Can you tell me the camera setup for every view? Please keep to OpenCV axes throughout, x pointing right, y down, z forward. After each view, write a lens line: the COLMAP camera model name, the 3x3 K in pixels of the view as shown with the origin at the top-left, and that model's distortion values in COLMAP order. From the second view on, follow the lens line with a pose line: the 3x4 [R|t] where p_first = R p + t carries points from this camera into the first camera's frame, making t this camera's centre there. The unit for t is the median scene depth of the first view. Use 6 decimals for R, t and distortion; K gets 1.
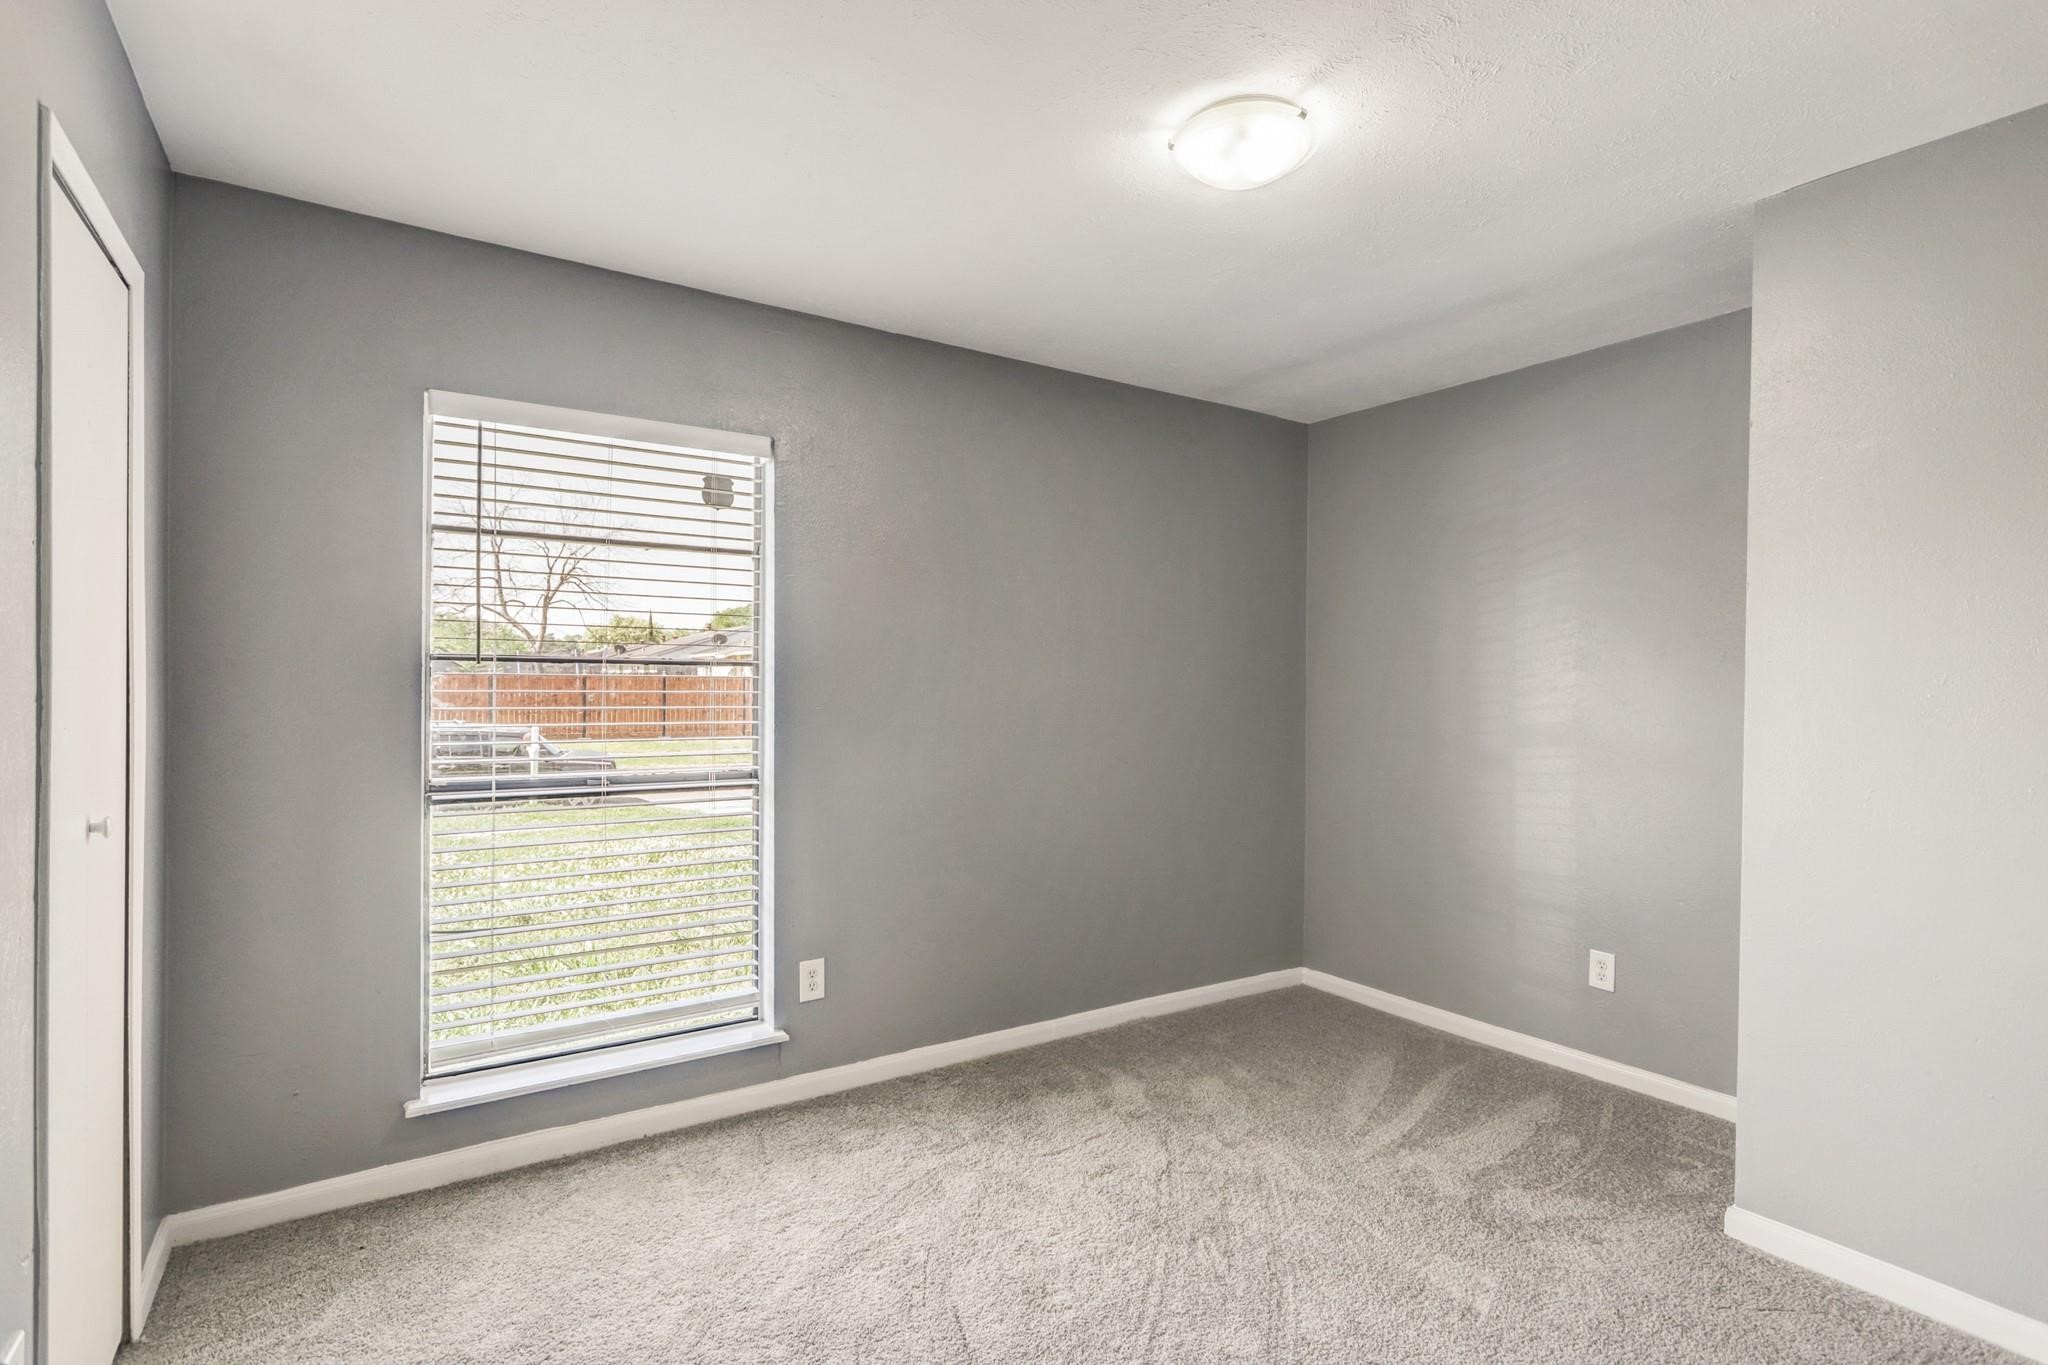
lens RADIAL K [[991.3, 0, 1024.0], [0, 991.3, 682.5], [0, 0, 1]] dist [0.001512, -0.000042]
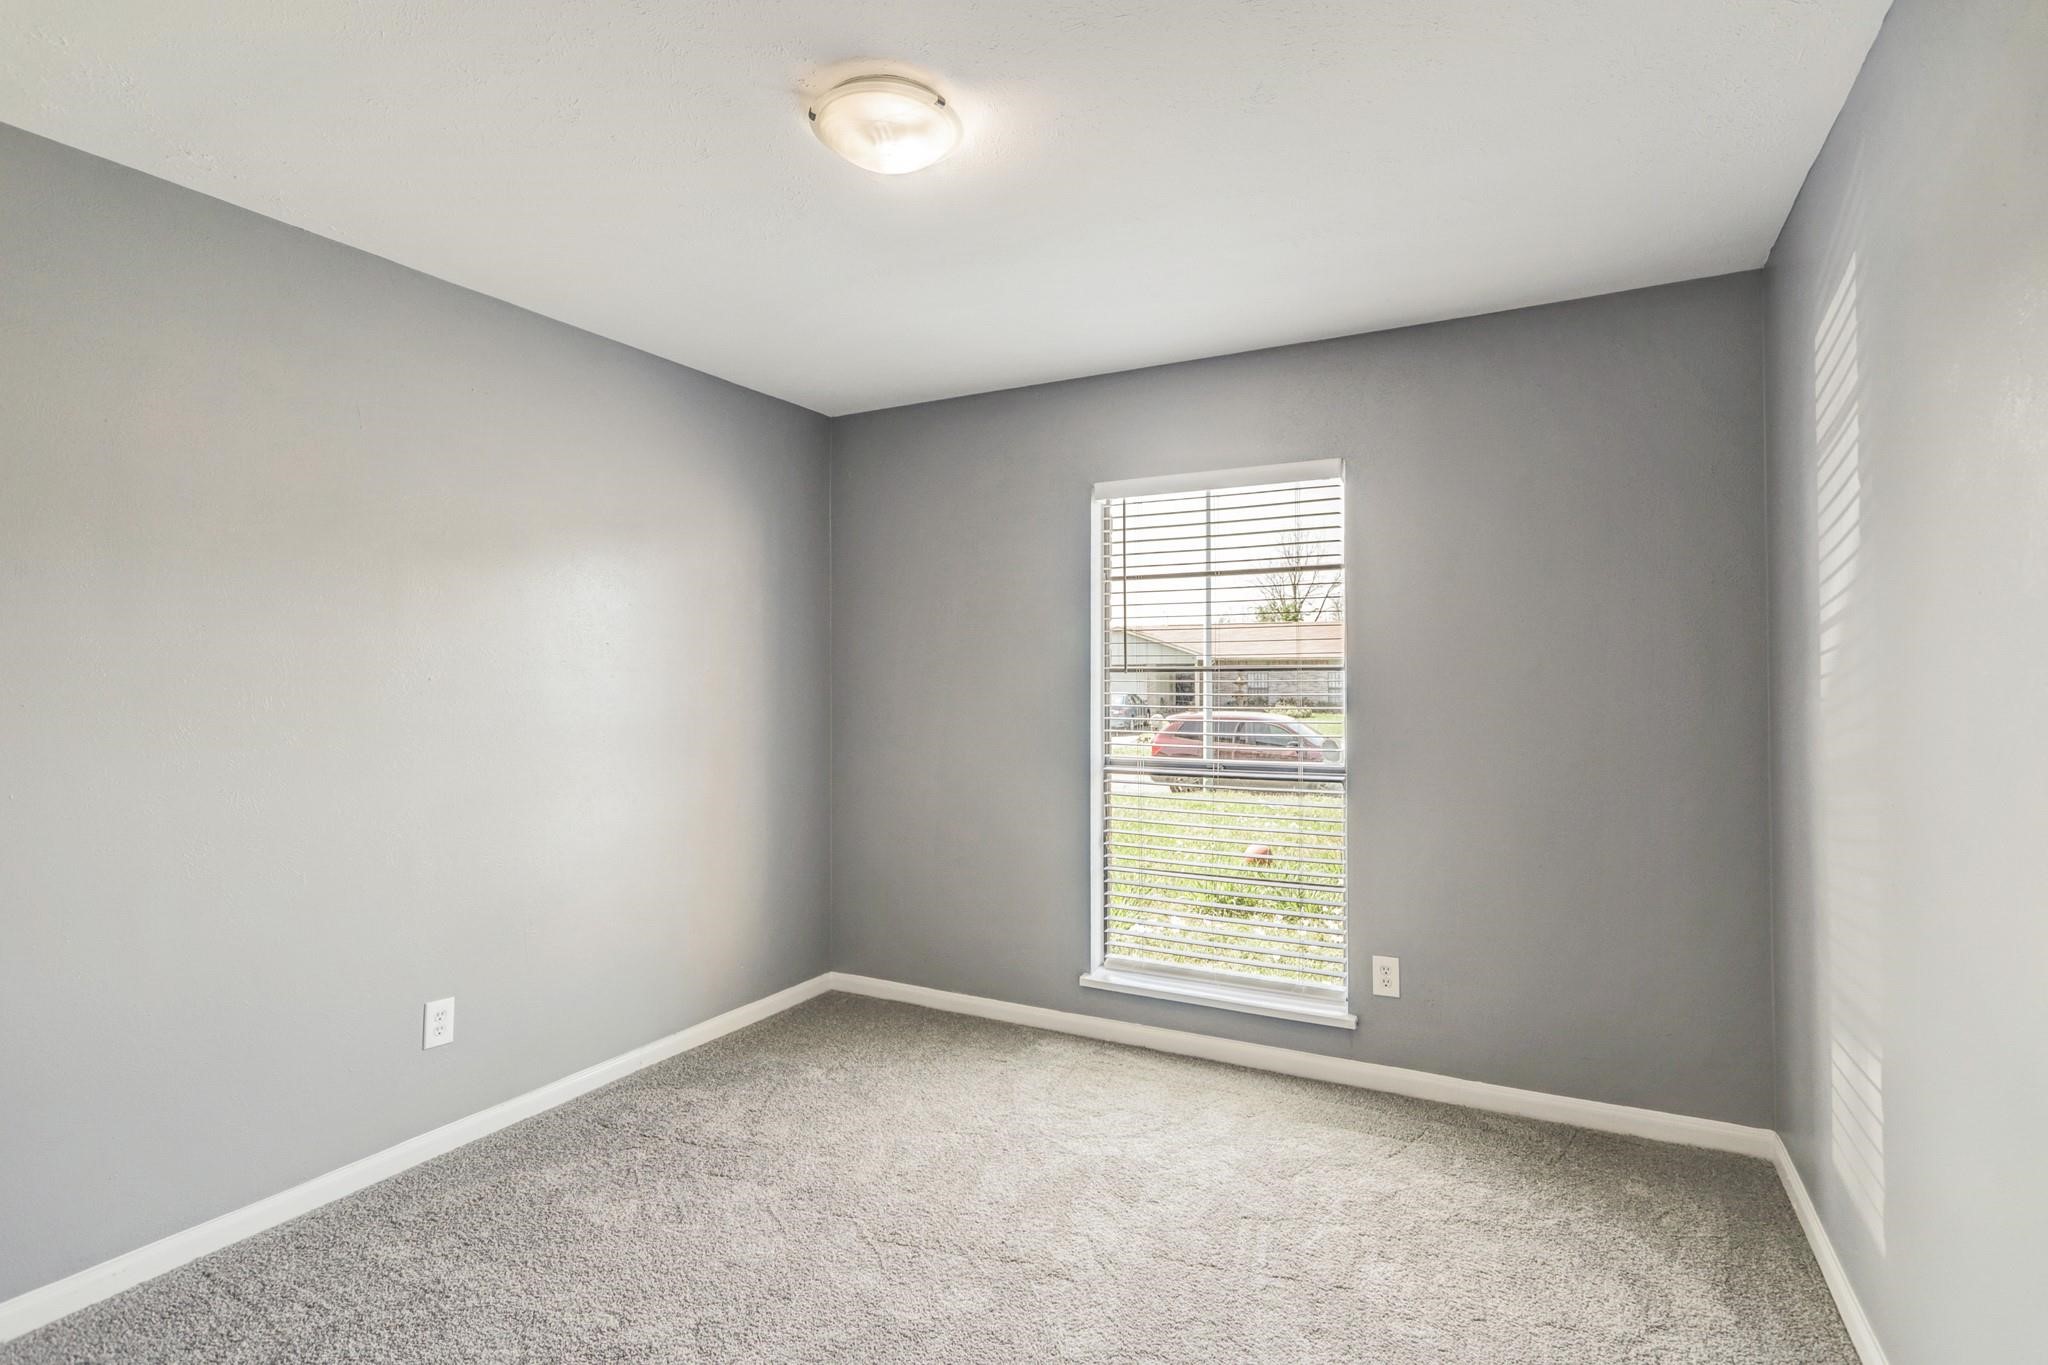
lens RADIAL K [[864.4, 0, 1024.0], [0, 864.4, 682.5], [0, 0, 1]] dist [0.000161, 0.000069]
pose [[0.525610, -0.013070, -0.850625, 0.353266], [0.005644, 0.999914, -0.011876, 0.005999], [0.850707, 0.001442, 0.525638, 0.214156]]
